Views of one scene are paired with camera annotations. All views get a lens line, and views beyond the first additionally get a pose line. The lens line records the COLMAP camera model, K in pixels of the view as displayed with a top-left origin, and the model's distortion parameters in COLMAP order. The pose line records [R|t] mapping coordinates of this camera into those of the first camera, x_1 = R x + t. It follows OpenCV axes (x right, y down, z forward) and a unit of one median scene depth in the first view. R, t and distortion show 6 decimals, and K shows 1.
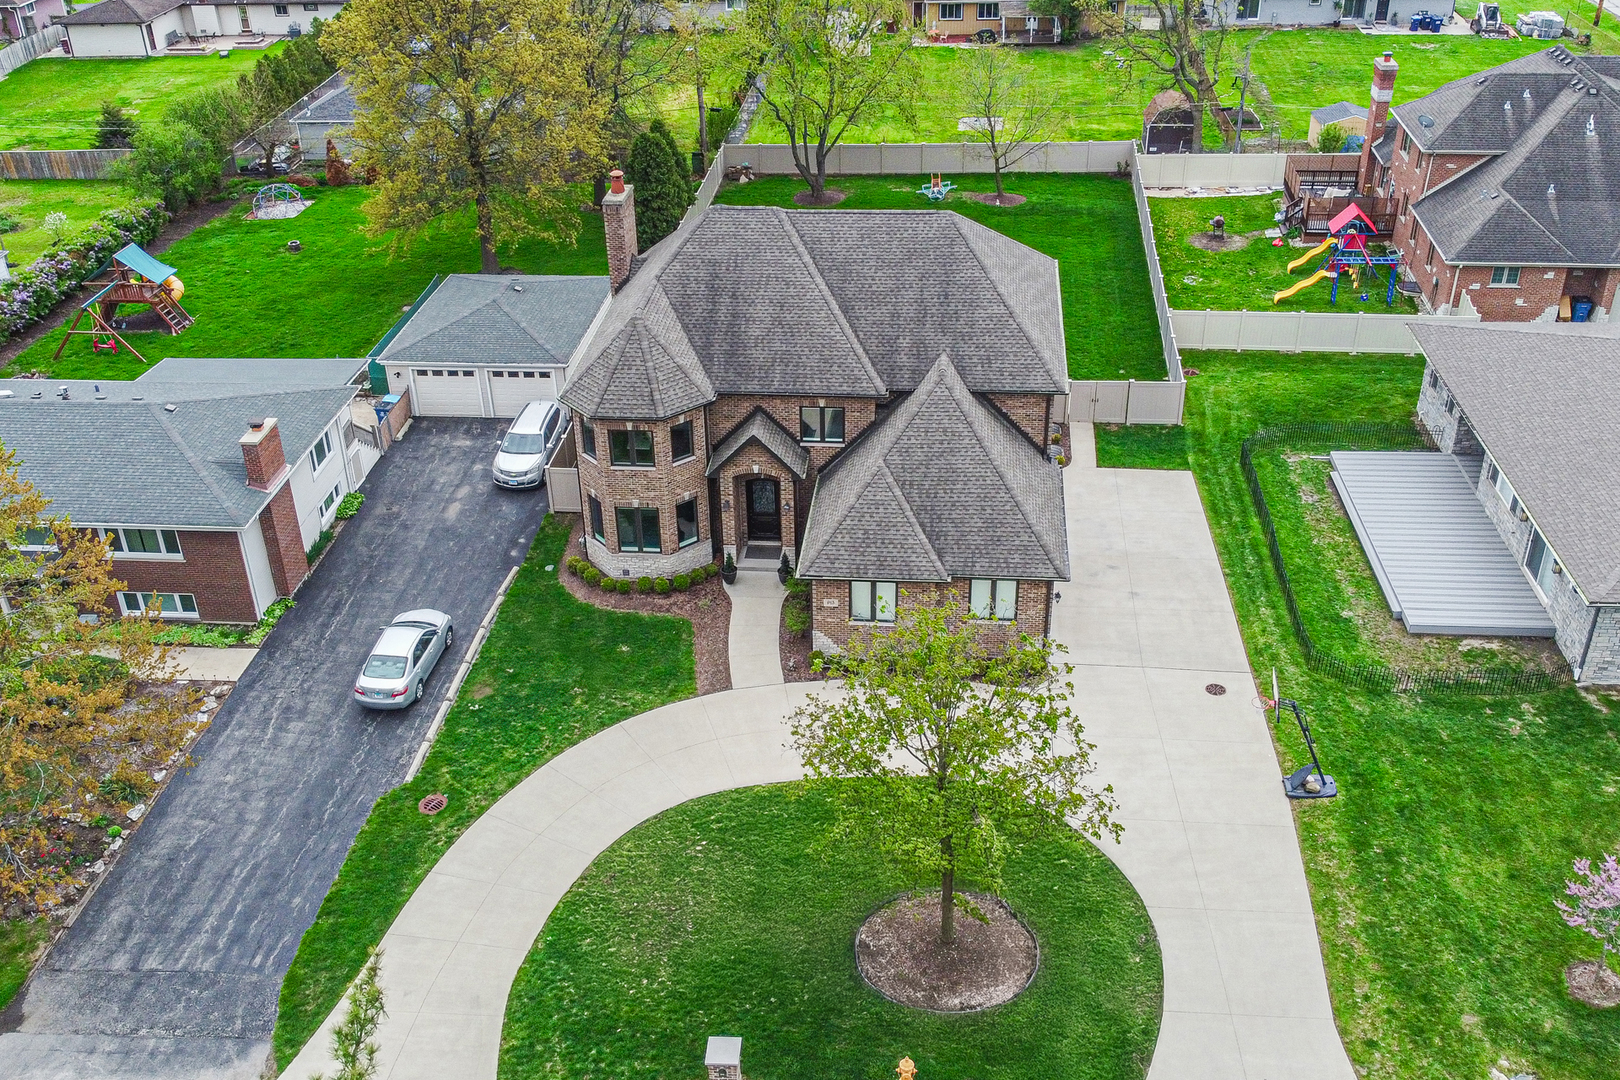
lens RADIAL K [[1516.5, 0, 814.7], [0, 1516.5, 537.6], [0, 0, 1]] dist [-0.007850, 0.000000]
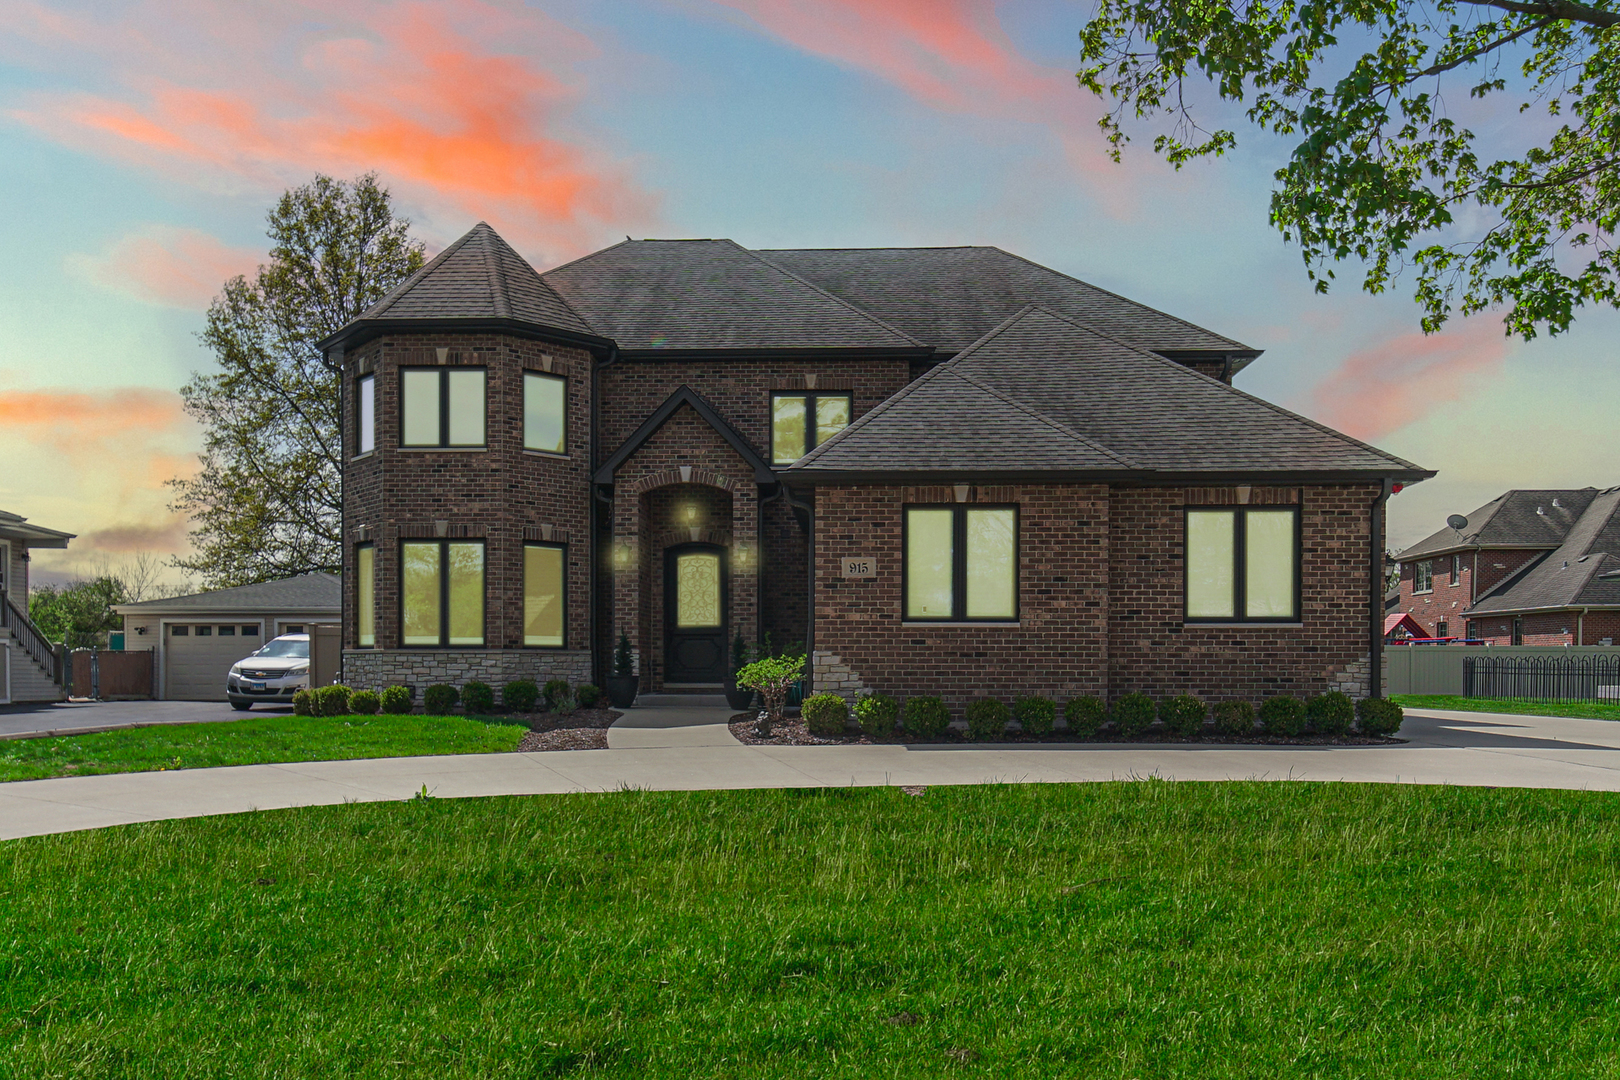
lens RADIAL K [[1195.3, 0, 792.4], [0, 1195.3, 697.8], [0, 0, 1]] dist [-0.000678, -0.012087]
pose [[0.998259, 0.025292, 0.053285, -0.022166], [0.004107, 0.871396, -0.490563, 0.217025], [-0.058840, 0.489928, 0.869775, 0.670371]]
